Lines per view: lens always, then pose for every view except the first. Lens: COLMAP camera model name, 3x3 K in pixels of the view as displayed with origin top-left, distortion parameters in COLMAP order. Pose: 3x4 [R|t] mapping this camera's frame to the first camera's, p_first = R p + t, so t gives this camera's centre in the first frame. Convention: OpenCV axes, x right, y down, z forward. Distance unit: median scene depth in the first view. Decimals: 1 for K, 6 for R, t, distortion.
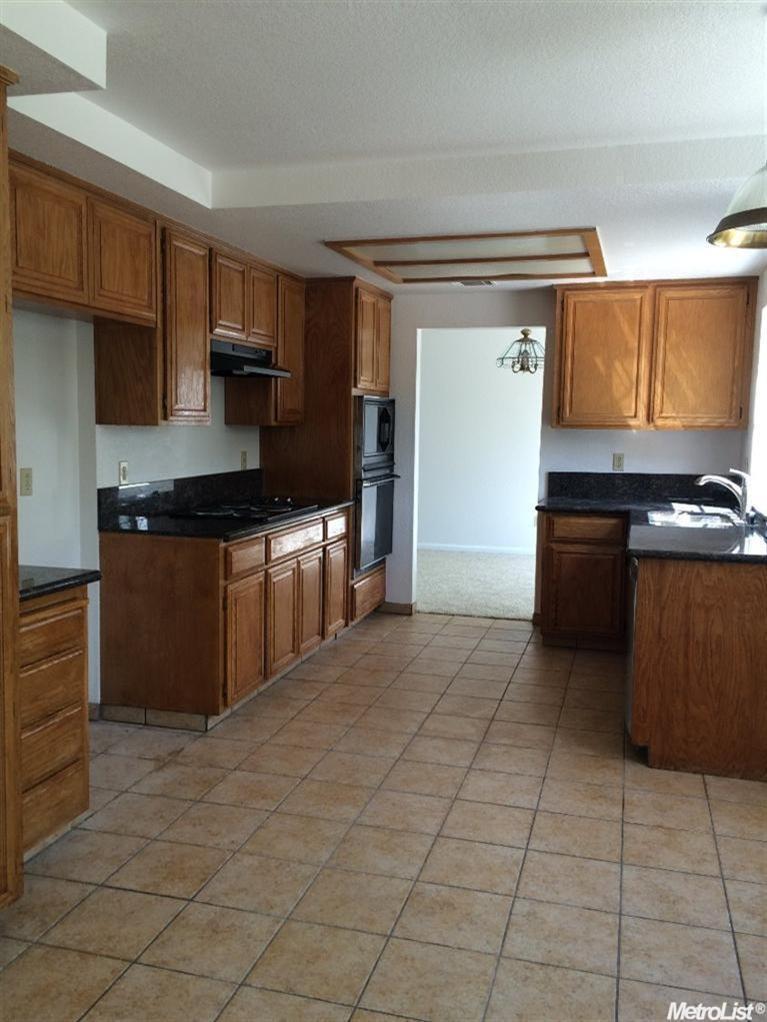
lens RADIAL K [[878.0, 0, 383.6], [0, 878.0, 511.1], [0, 0, 1]] dist [0.002094, -0.001356]
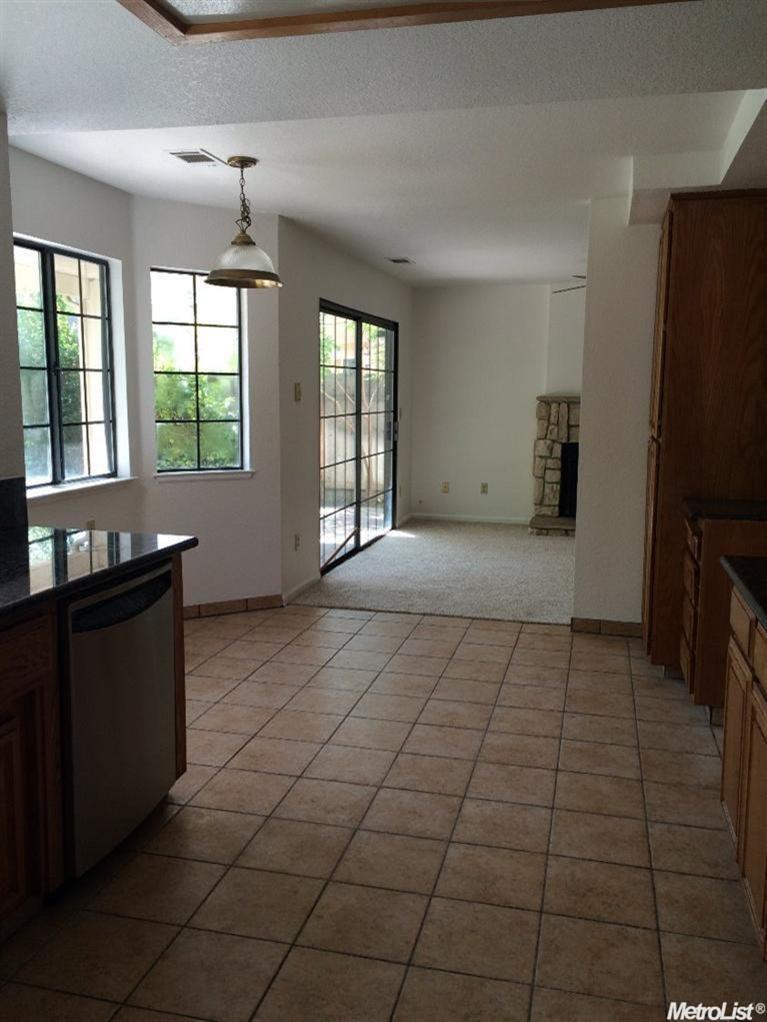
lens RADIAL K [[878.0, 0, 385.4], [0, 878.0, 512.3], [0, 0, 1]] dist [0.002094, -0.001356]
pose [[-0.999210, -0.011930, -0.037897, 0.147280], [-0.020687, 0.970574, 0.239914, -0.207721], [0.033919, 0.240509, -0.970054, 2.041544]]
